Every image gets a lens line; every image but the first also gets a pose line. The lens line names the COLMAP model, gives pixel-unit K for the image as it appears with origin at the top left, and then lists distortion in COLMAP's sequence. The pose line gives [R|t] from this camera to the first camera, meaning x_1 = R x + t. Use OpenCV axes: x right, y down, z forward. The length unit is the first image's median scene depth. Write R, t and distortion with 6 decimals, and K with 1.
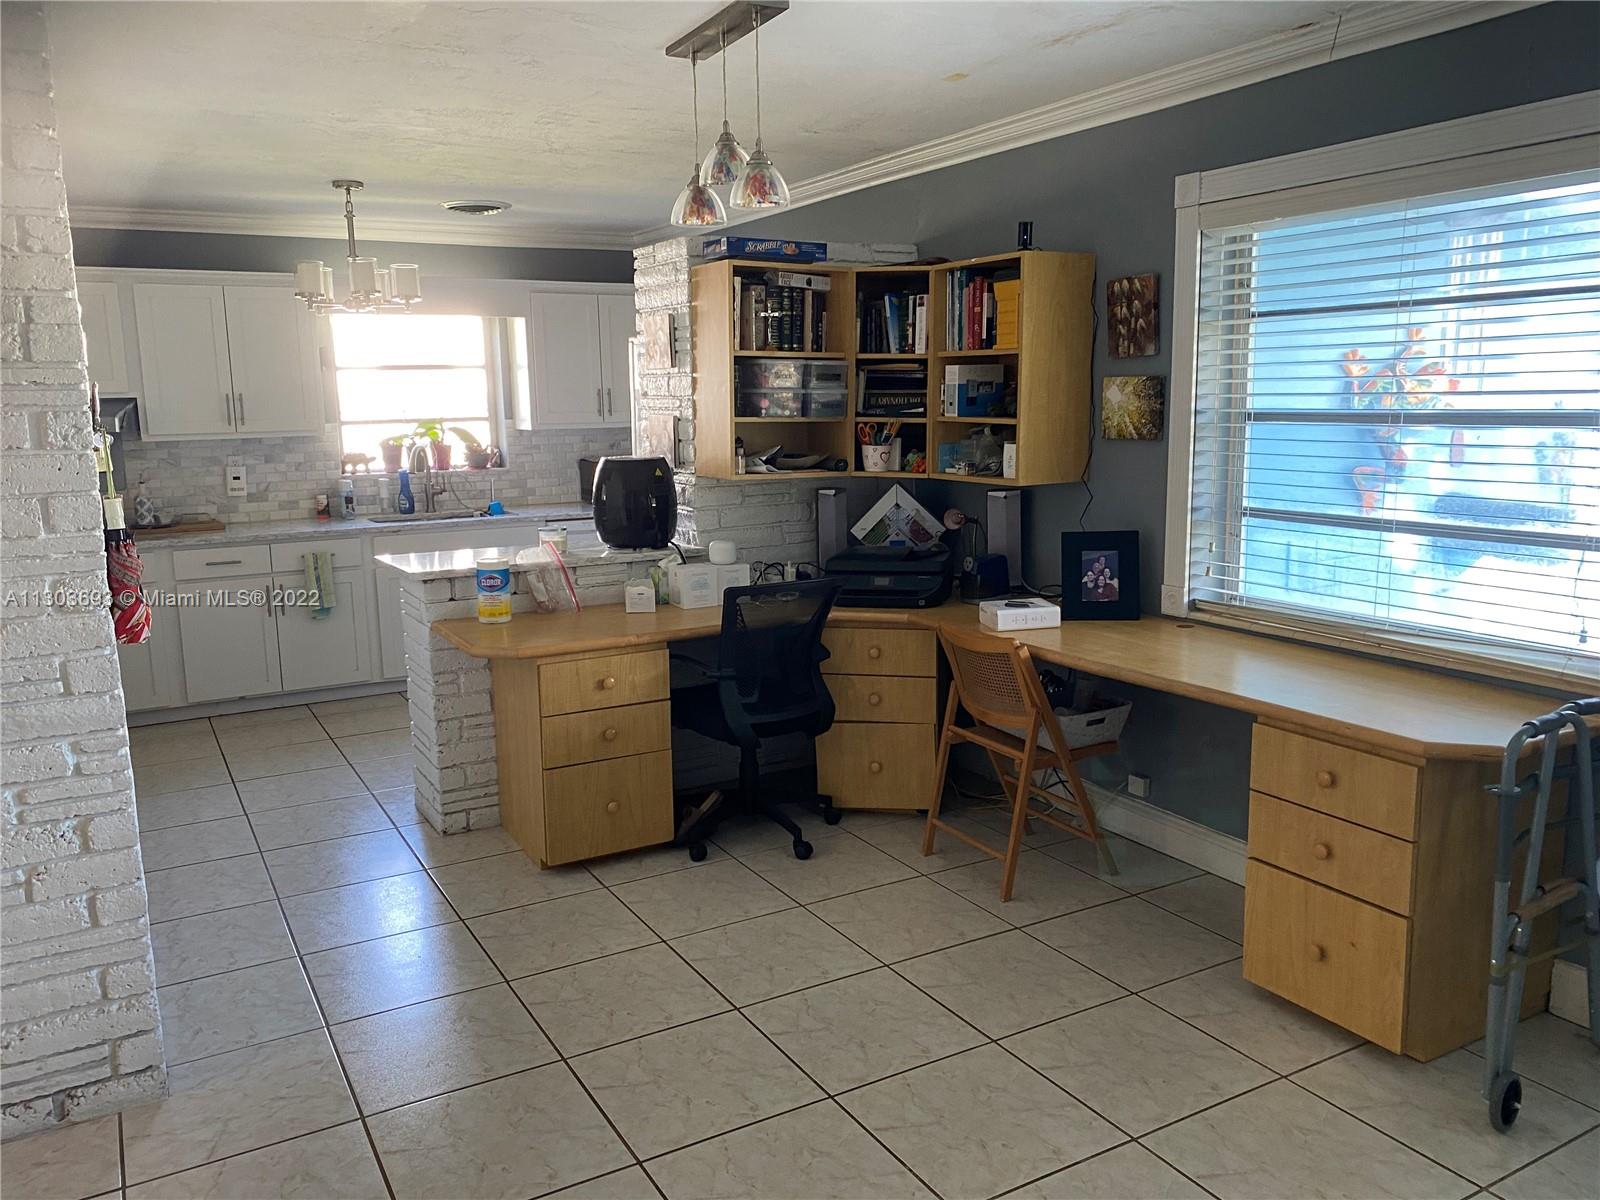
lens RADIAL K [[1206.6, 0, 789.1], [0, 1206.6, 607.6], [0, 0, 1]] dist [0.002288, -0.022022]
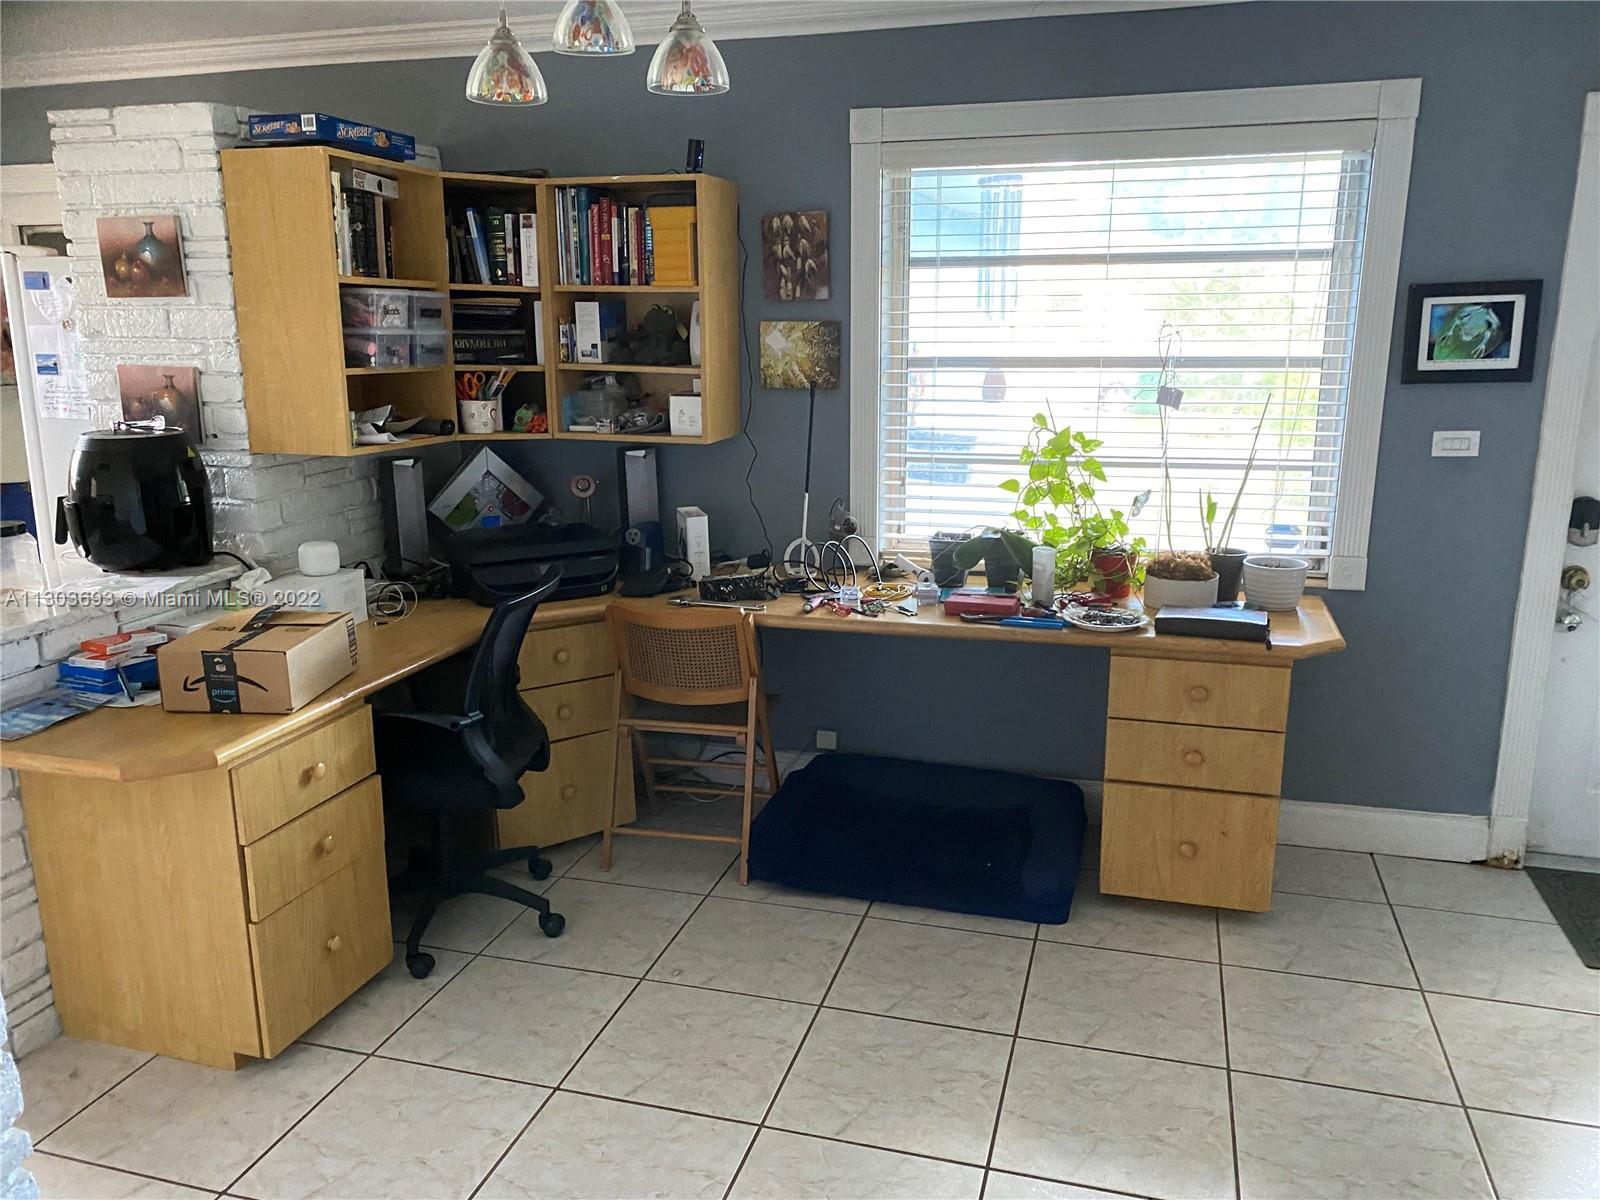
lens RADIAL K [[1206.6, 0, 799.2], [0, 1206.6, 593.5], [0, 0, 1]] dist [0.002288, -0.022022]
pose [[0.726955, -0.139380, 0.672391, -0.344833], [0.107514, 0.990210, 0.089023, -0.059043], [-0.678216, 0.007576, 0.734823, 0.282925]]
